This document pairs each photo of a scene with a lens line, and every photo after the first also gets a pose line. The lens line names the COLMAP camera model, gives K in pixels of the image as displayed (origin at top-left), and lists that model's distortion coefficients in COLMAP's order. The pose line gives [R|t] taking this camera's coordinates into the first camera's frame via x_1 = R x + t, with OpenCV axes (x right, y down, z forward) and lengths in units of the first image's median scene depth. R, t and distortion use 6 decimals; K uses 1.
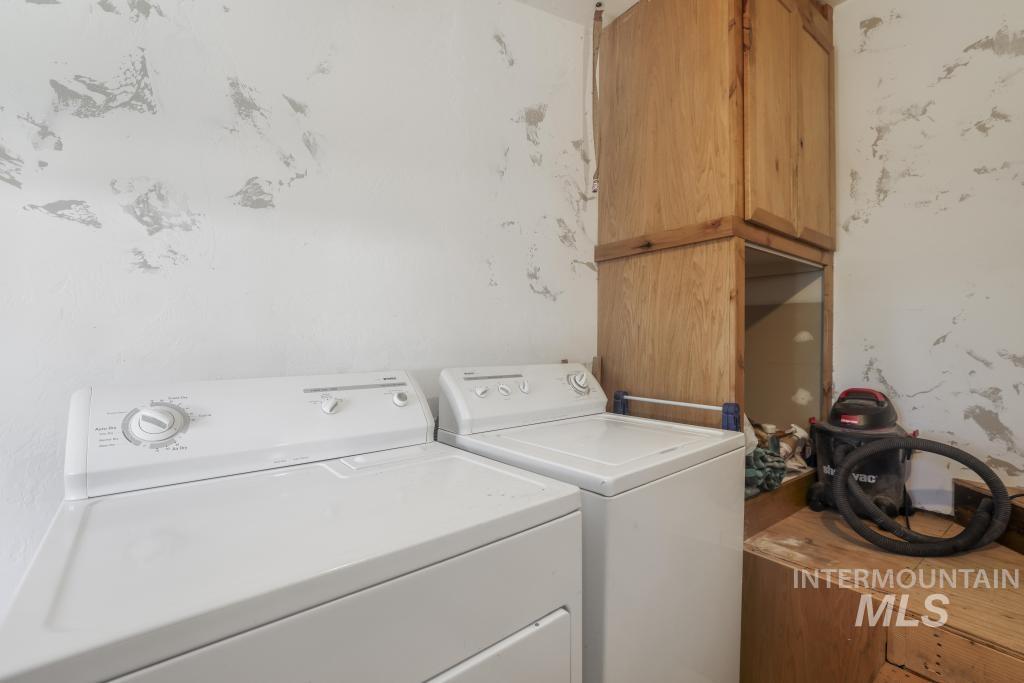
lens RADIAL K [[449.3, 0, 487.2], [0, 449.3, 337.5], [0, 0, 1]] dist [-0.043659, 0.014432]
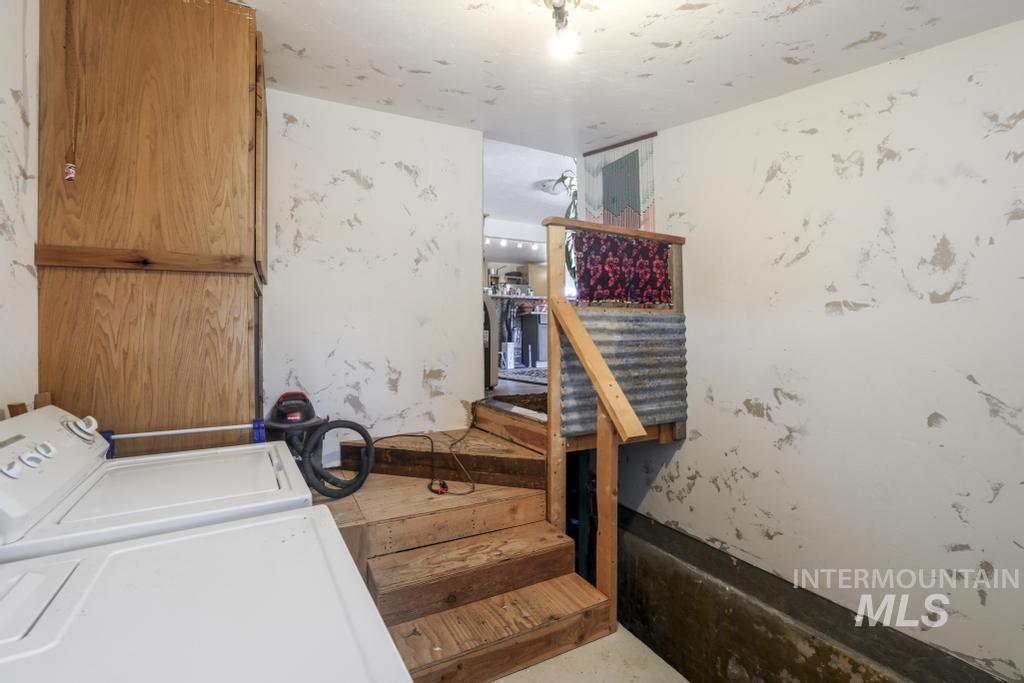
lens RADIAL K [[449.3, 0, 512.1], [0, 449.3, 341.7], [0, 0, 1]] dist [-0.043659, 0.014432]
pose [[0.151251, -0.015027, 0.988381, -0.402949], [0.007859, 0.999871, 0.014000, -0.054170], [-0.988464, 0.005650, 0.151350, 0.136973]]
